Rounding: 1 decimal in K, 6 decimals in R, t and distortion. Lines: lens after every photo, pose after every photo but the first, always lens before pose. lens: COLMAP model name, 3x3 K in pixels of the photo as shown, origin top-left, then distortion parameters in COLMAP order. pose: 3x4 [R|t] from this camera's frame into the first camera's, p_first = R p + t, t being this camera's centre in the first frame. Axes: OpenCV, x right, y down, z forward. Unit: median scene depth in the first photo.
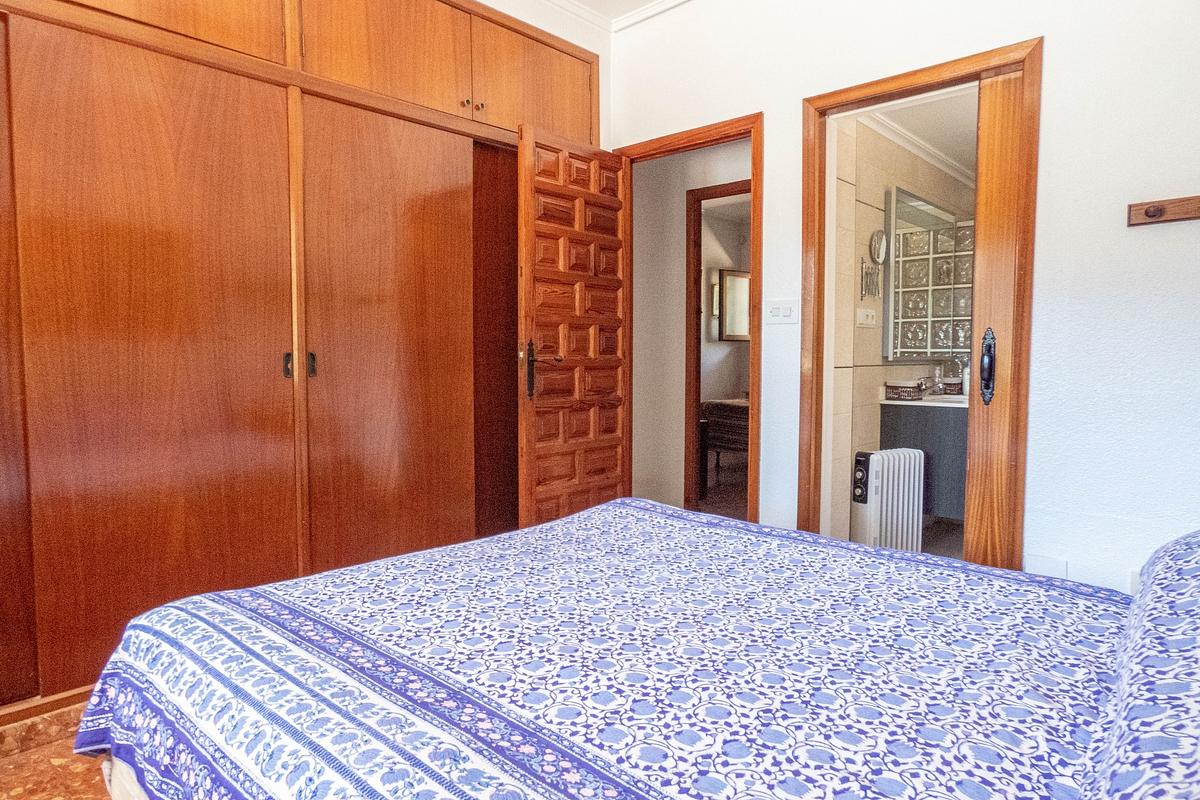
lens RADIAL K [[728.6, 0, 597.6], [0, 728.6, 396.8], [0, 0, 1]] dist [0.001240, 0.013098]
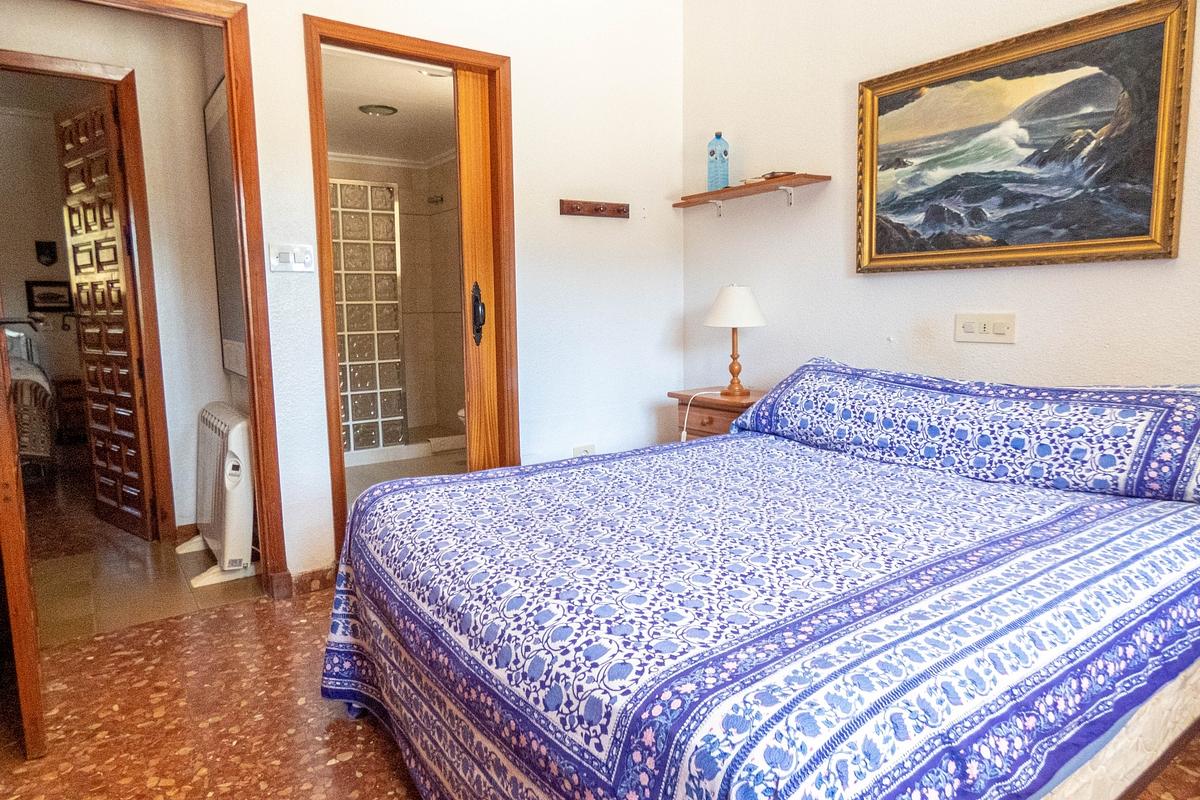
lens RADIAL K [[728.6, 0, 597.8], [0, 728.6, 400.5], [0, 0, 1]] dist [0.001240, 0.013098]
pose [[0.203043, -0.140101, 0.969095, -1.322044], [0.070598, 0.989230, 0.128221, -0.078231], [-0.976621, 0.042381, 0.210747, 1.124902]]
